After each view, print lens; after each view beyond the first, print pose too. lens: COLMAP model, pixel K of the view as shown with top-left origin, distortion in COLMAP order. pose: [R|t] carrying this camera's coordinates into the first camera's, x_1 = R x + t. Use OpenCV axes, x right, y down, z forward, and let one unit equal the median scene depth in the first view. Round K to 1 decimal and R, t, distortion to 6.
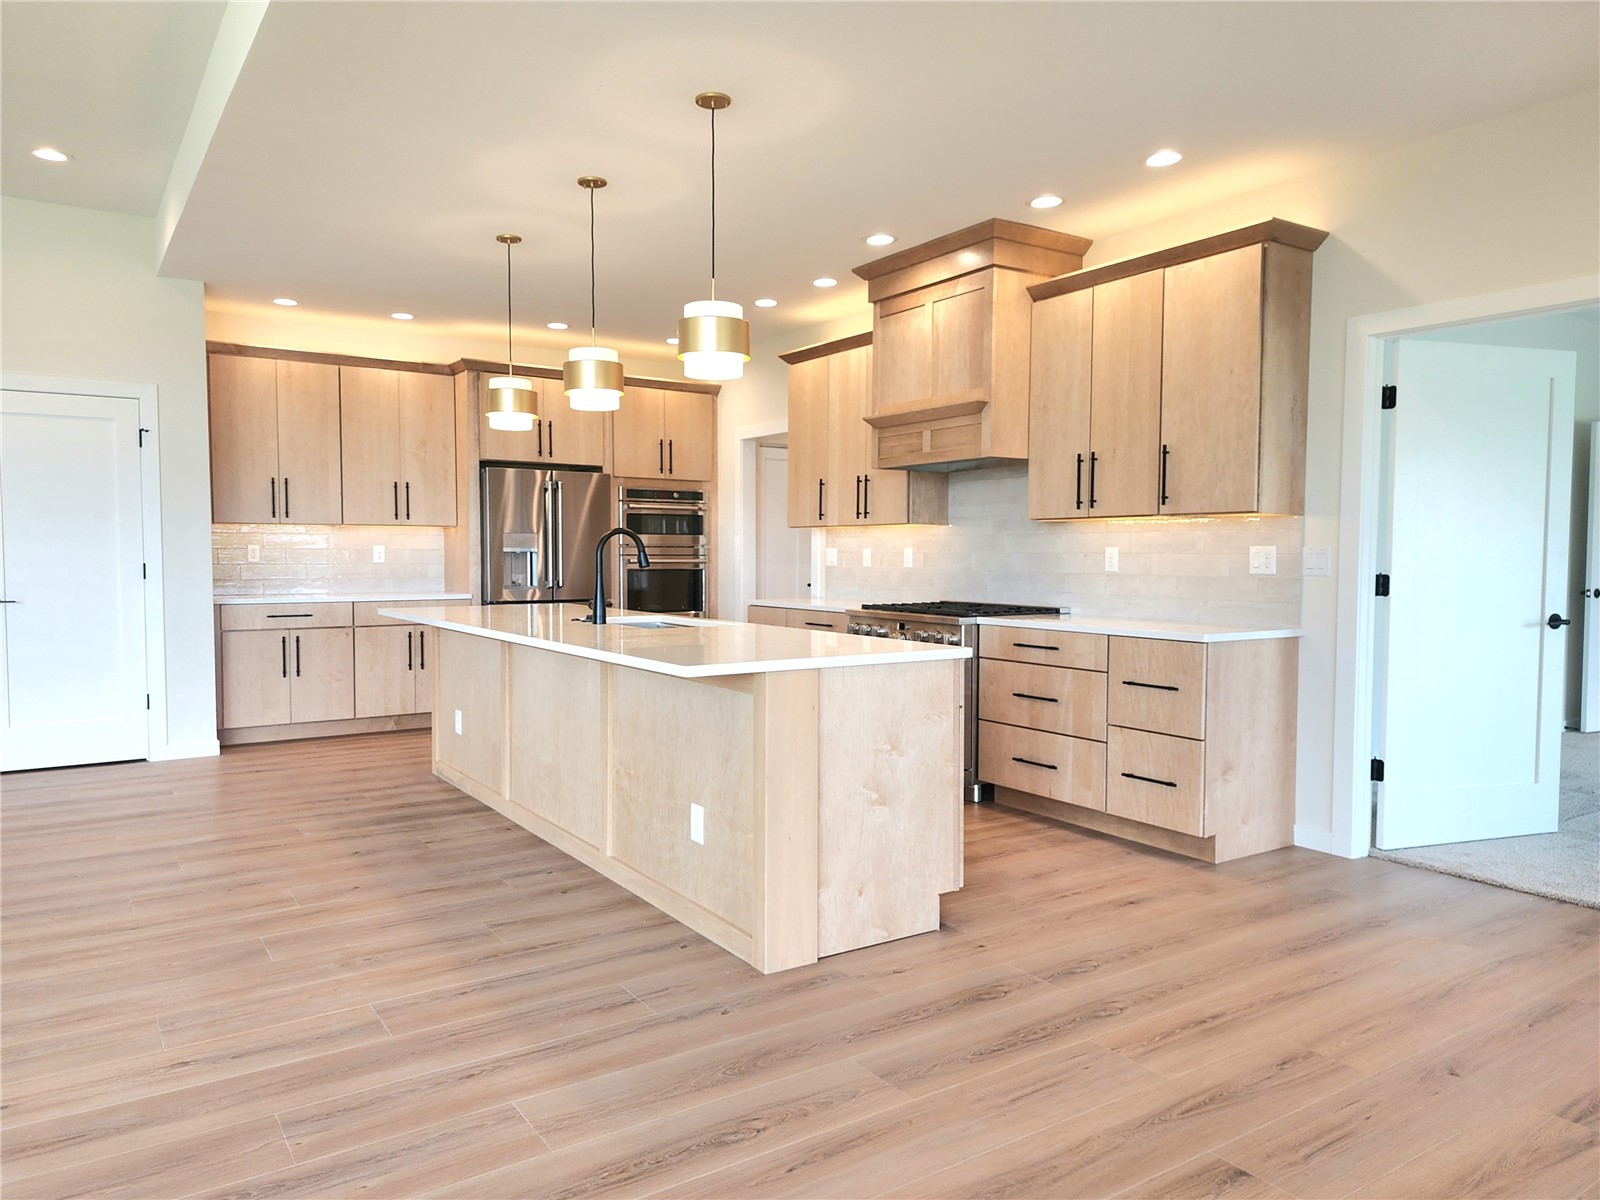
lens RADIAL K [[1093.9, 0, 774.5], [0, 1093.9, 605.3], [0, 0, 1]] dist [0.073332, -0.079079]
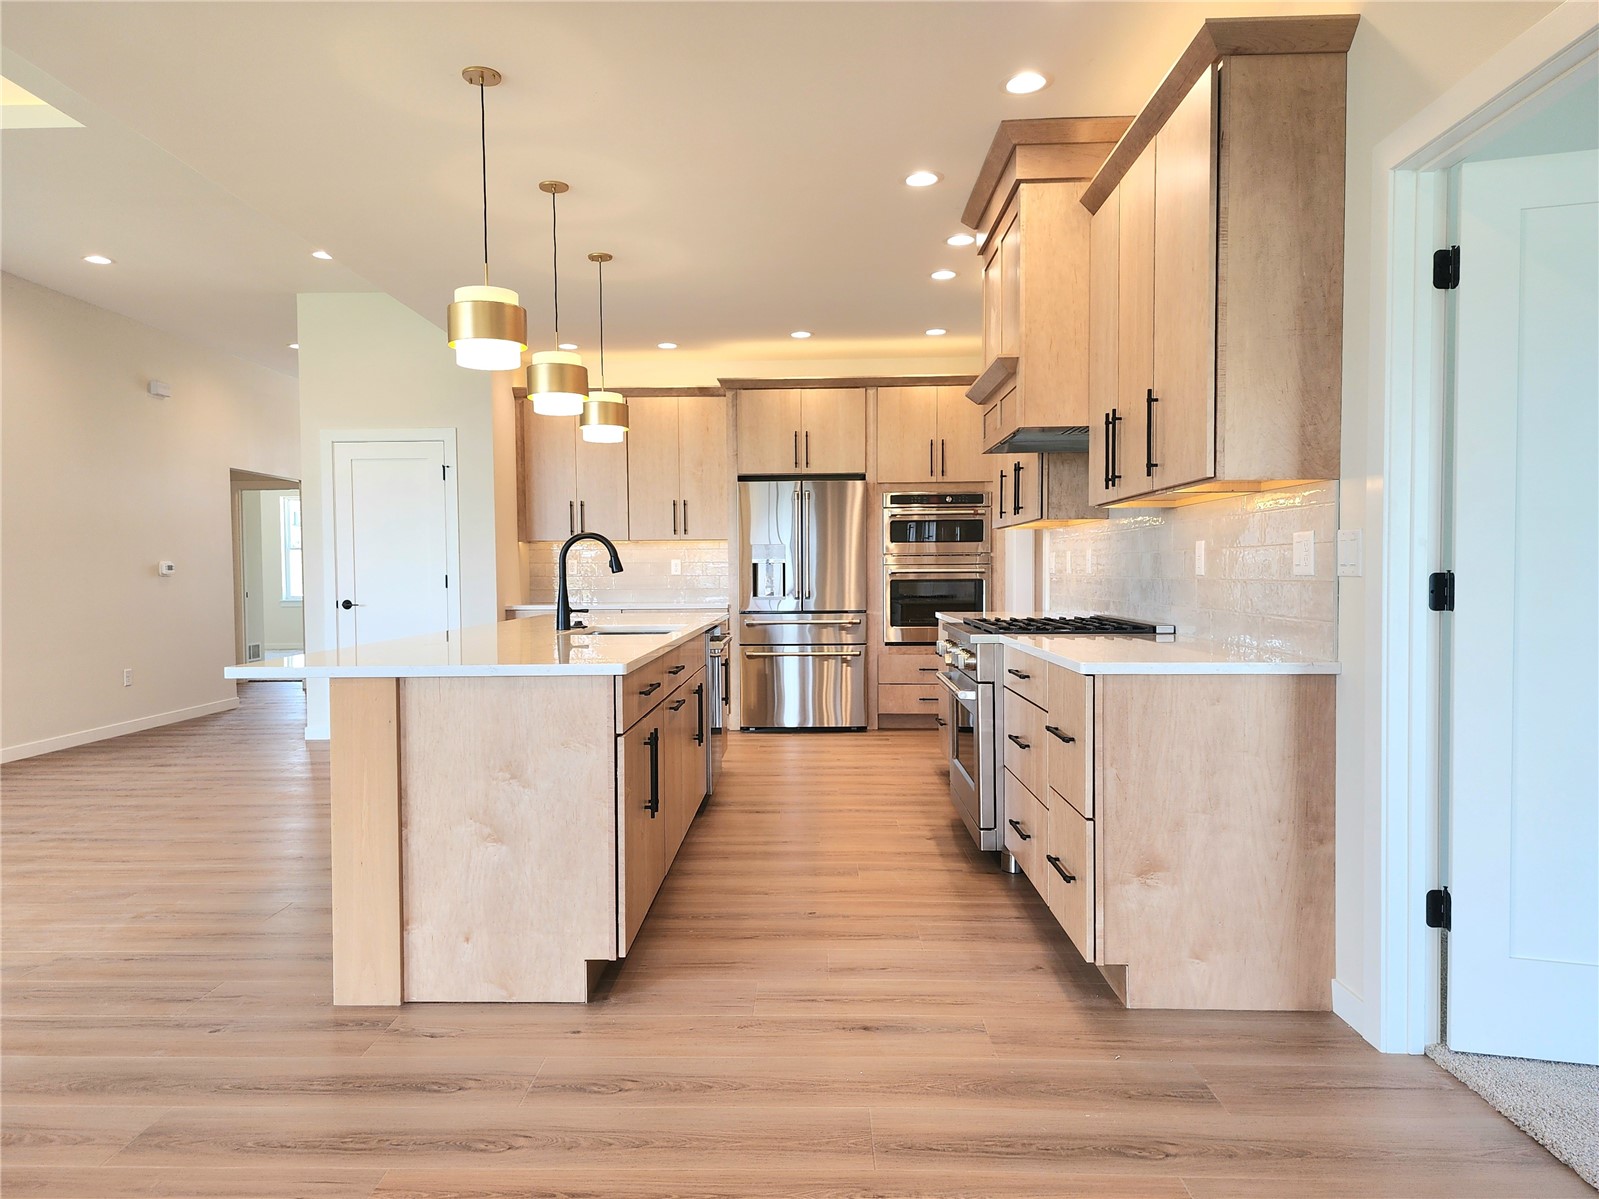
lens RADIAL K [[1080.9, 0, 775.7], [0, 1080.9, 602.4], [0, 0, 1]] dist [0.071841, -0.068972]
pose [[0.816925, 0.007323, -0.576698, 0.481907], [-0.018427, 0.999740, -0.013408, 0.001478], [0.576450, 0.021580, 0.816848, 0.266598]]
